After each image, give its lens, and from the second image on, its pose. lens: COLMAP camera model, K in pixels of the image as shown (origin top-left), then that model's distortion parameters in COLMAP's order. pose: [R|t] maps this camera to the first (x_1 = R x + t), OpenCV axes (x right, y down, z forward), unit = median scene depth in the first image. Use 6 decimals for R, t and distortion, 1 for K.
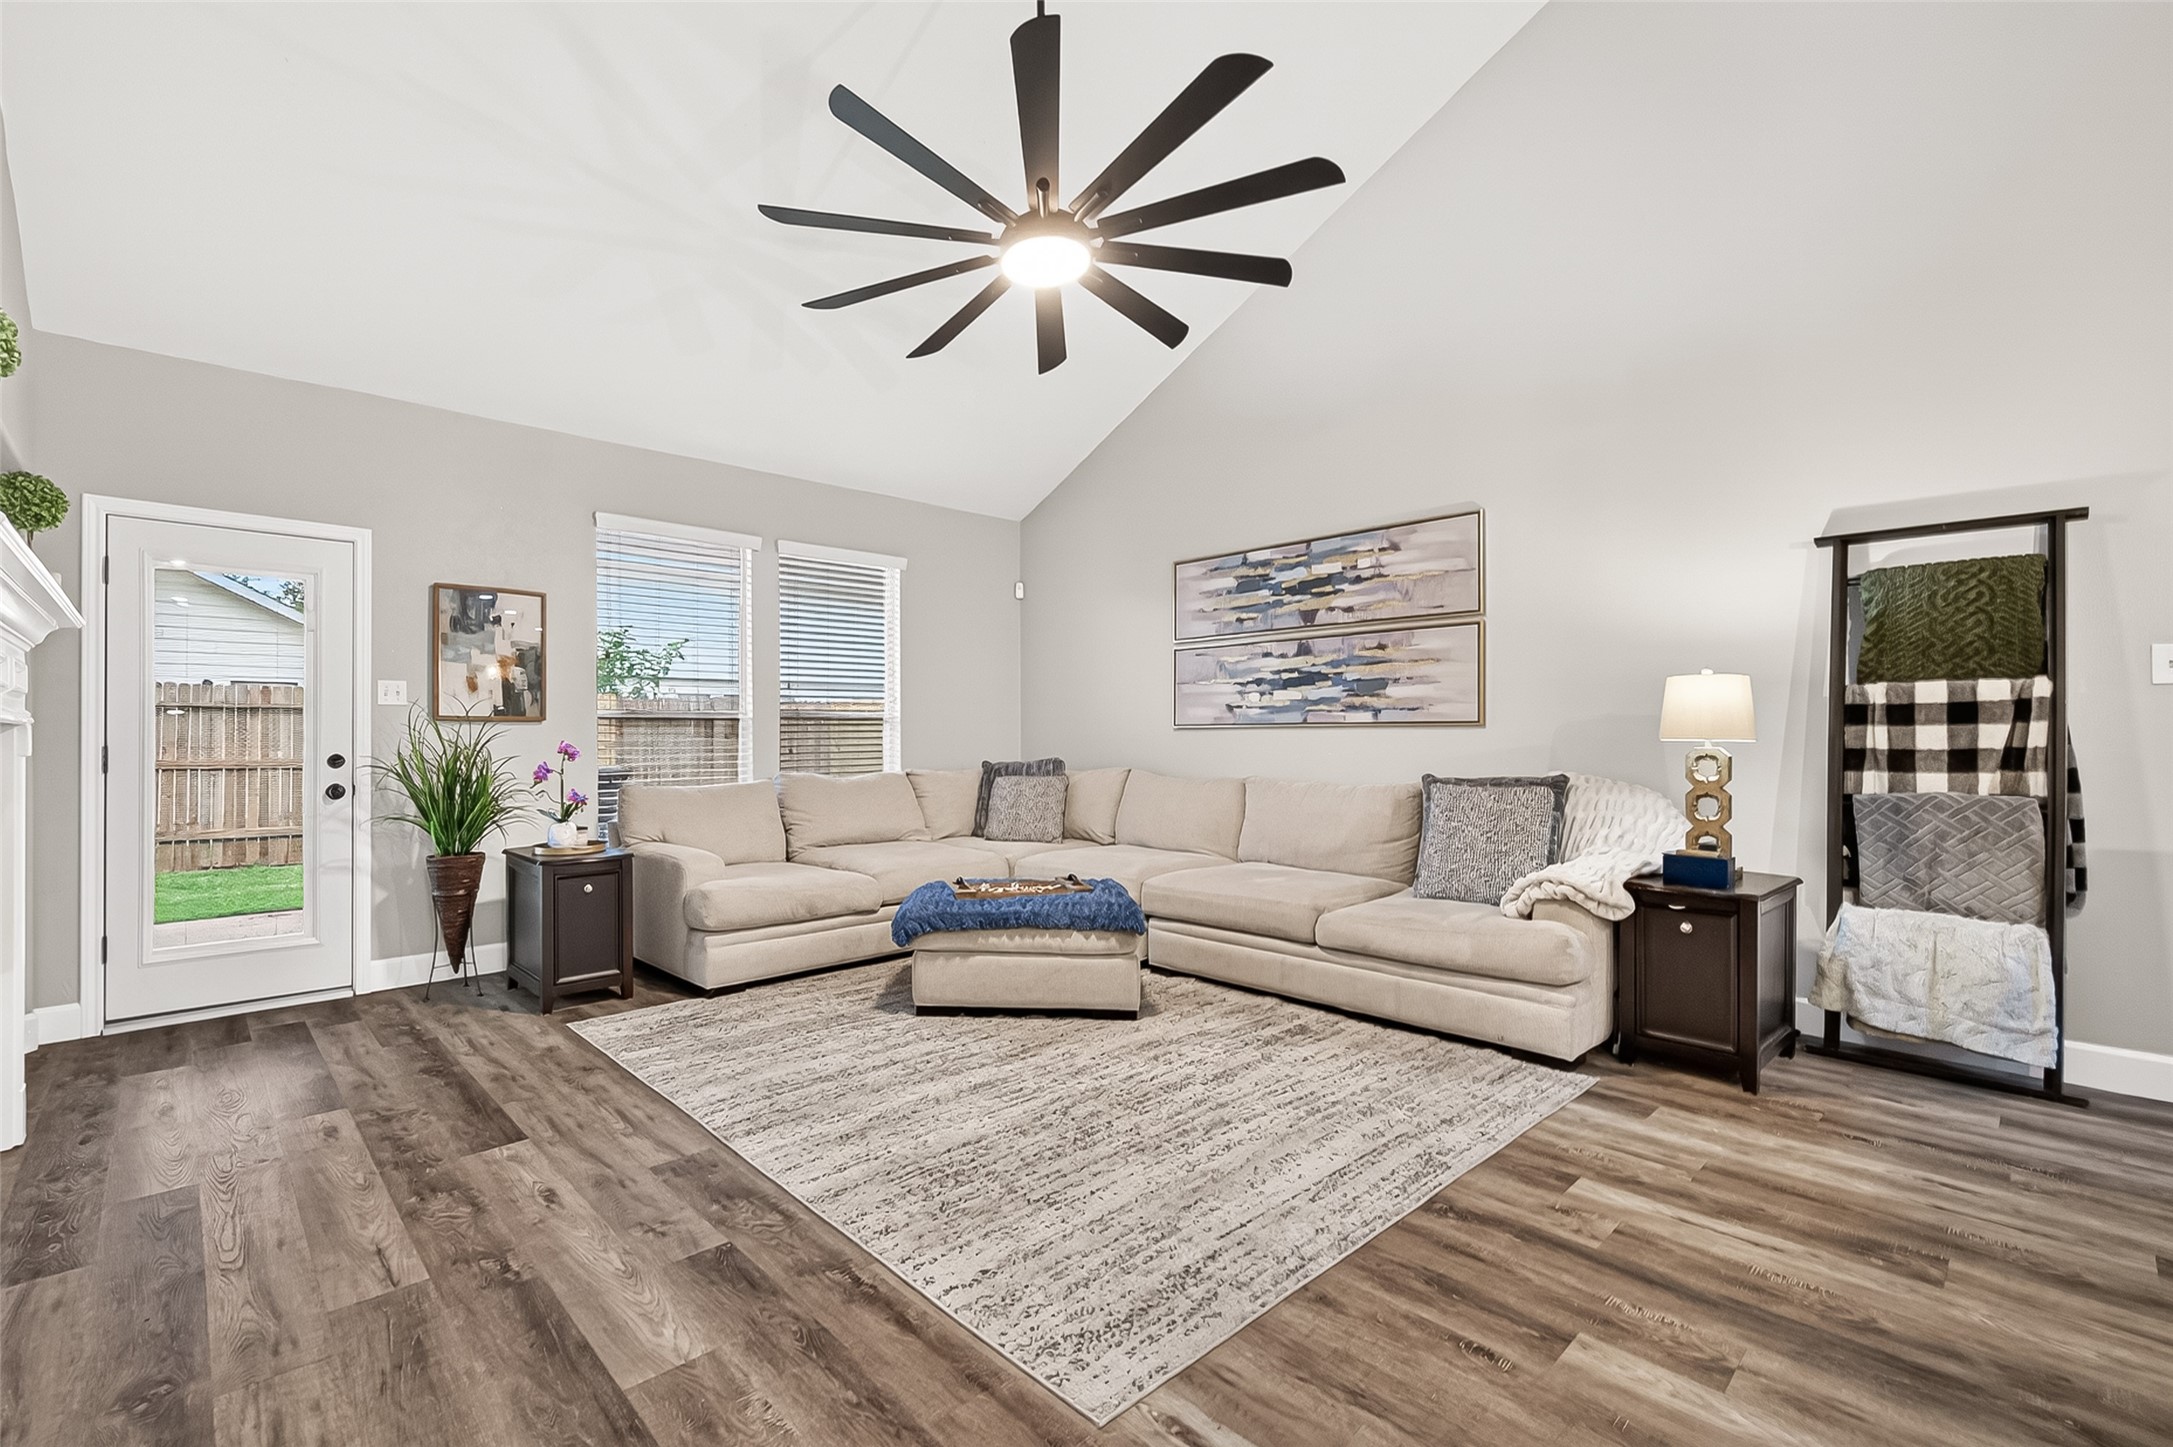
lens RADIAL K [[928.6, 0, 976.9], [0, 928.6, 738.5], [0, 0, 1]] dist [0.003304, -0.000692]
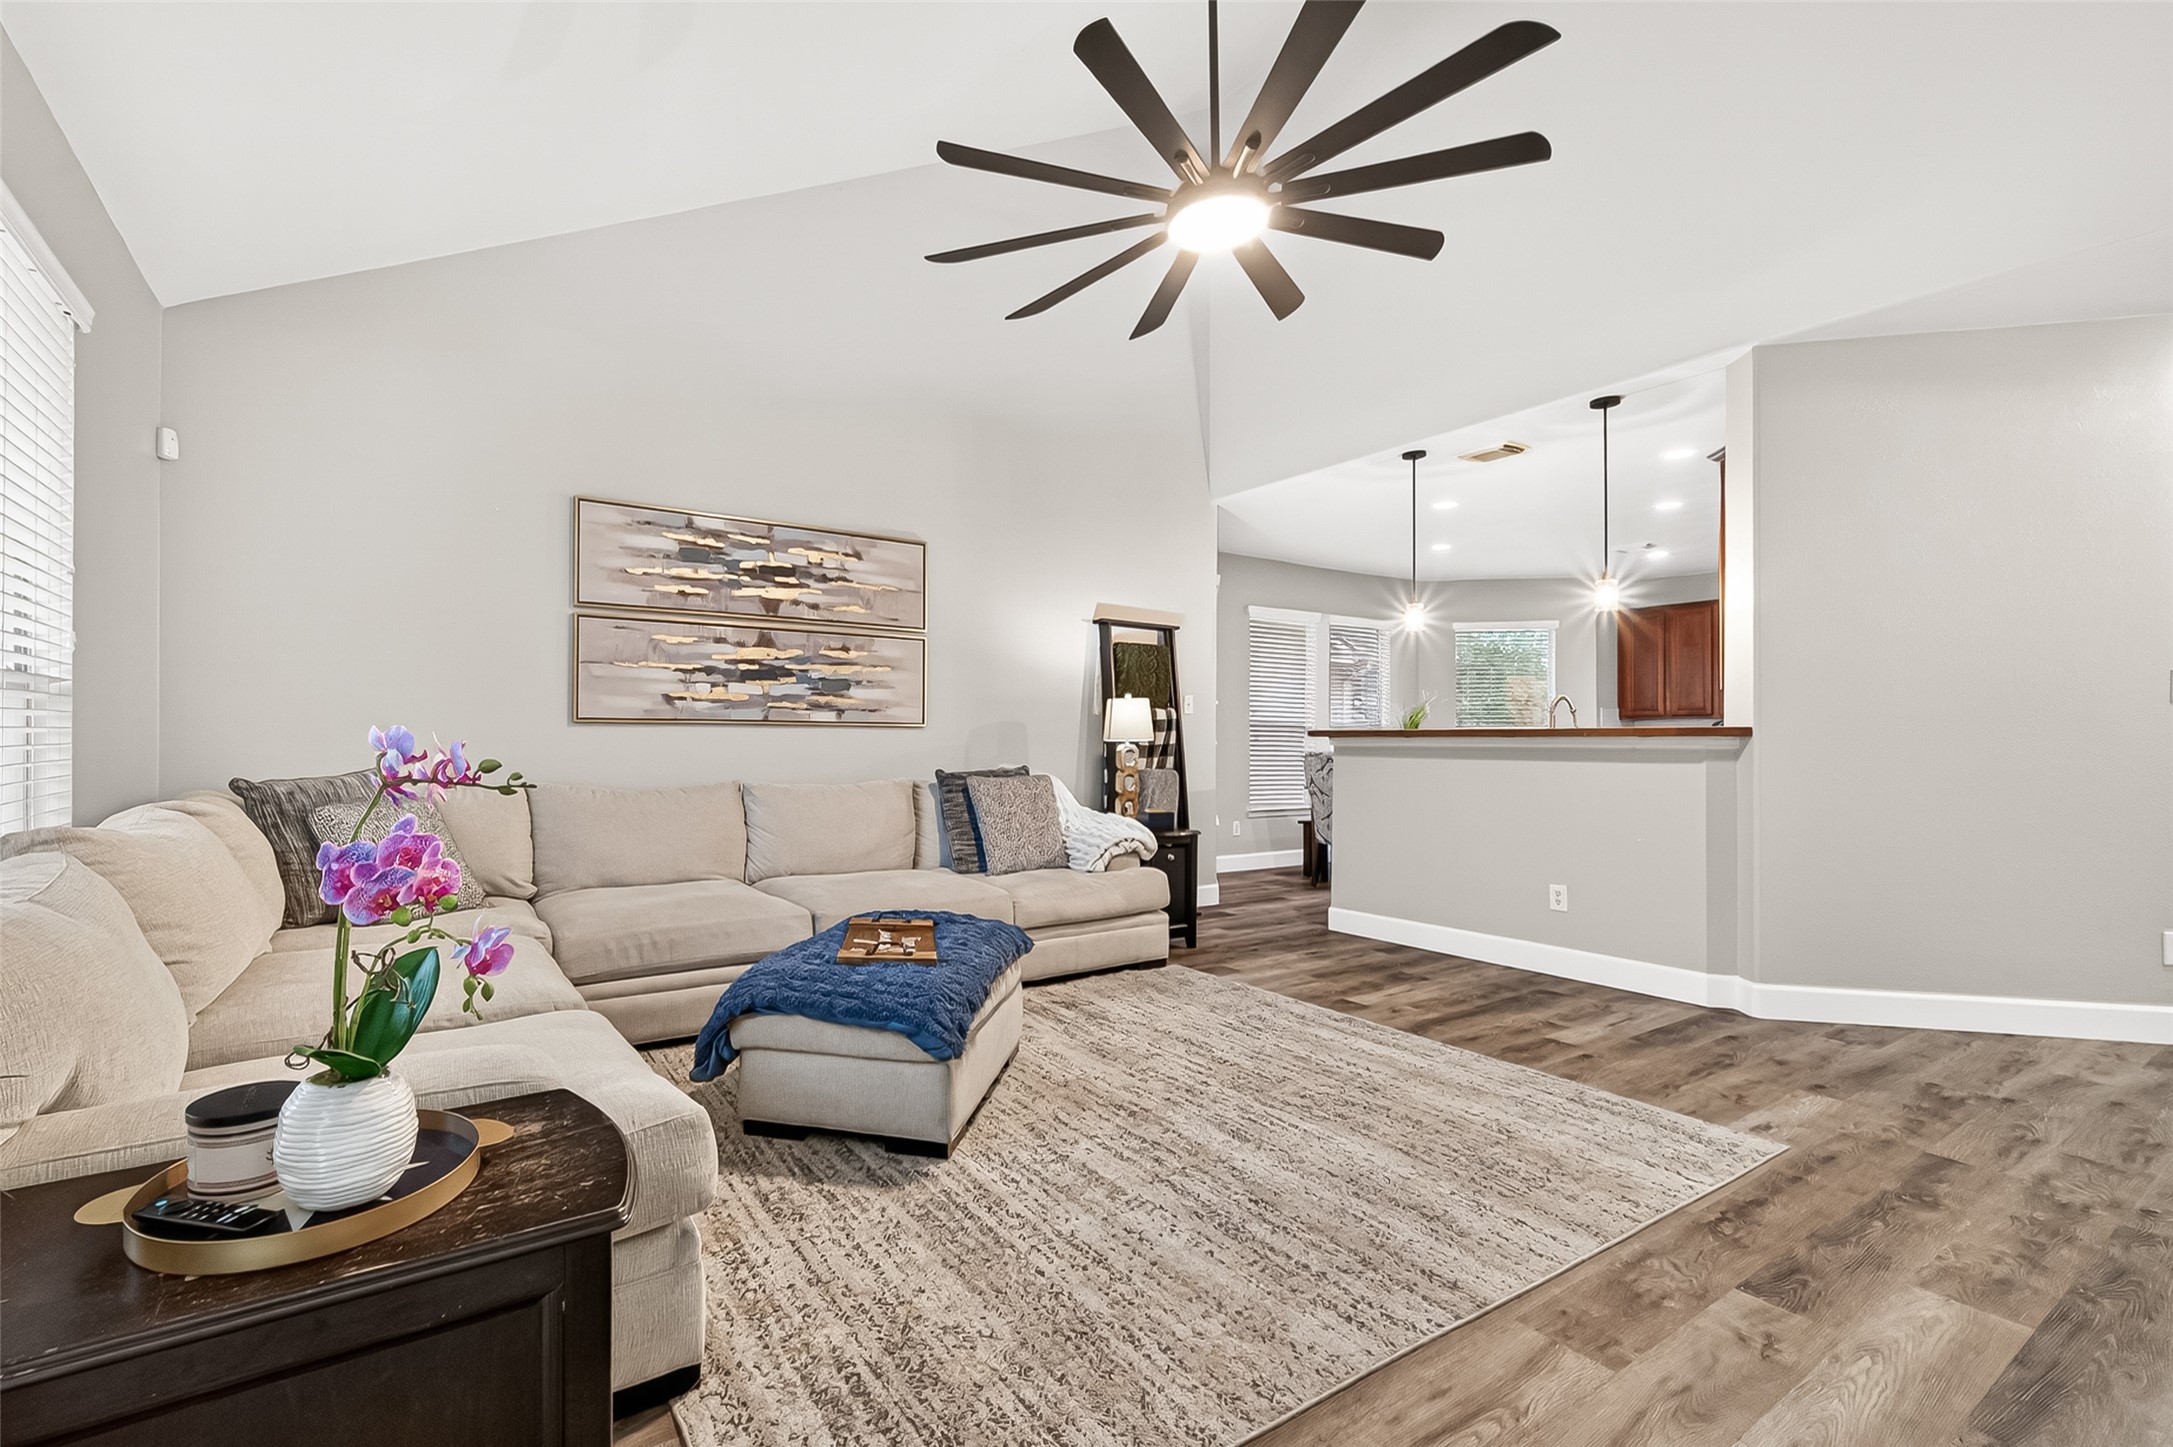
lens RADIAL K [[928.6, 0, 976.9], [0, 928.6, 738.5], [0, 0, 1]] dist [0.003304, -0.000692]
pose [[0.160731, 0.002098, 0.986996, -0.883838], [-0.005616, 0.999983, -0.001211, 0.002246], [-0.986982, -0.005349, 0.160740, 1.087628]]
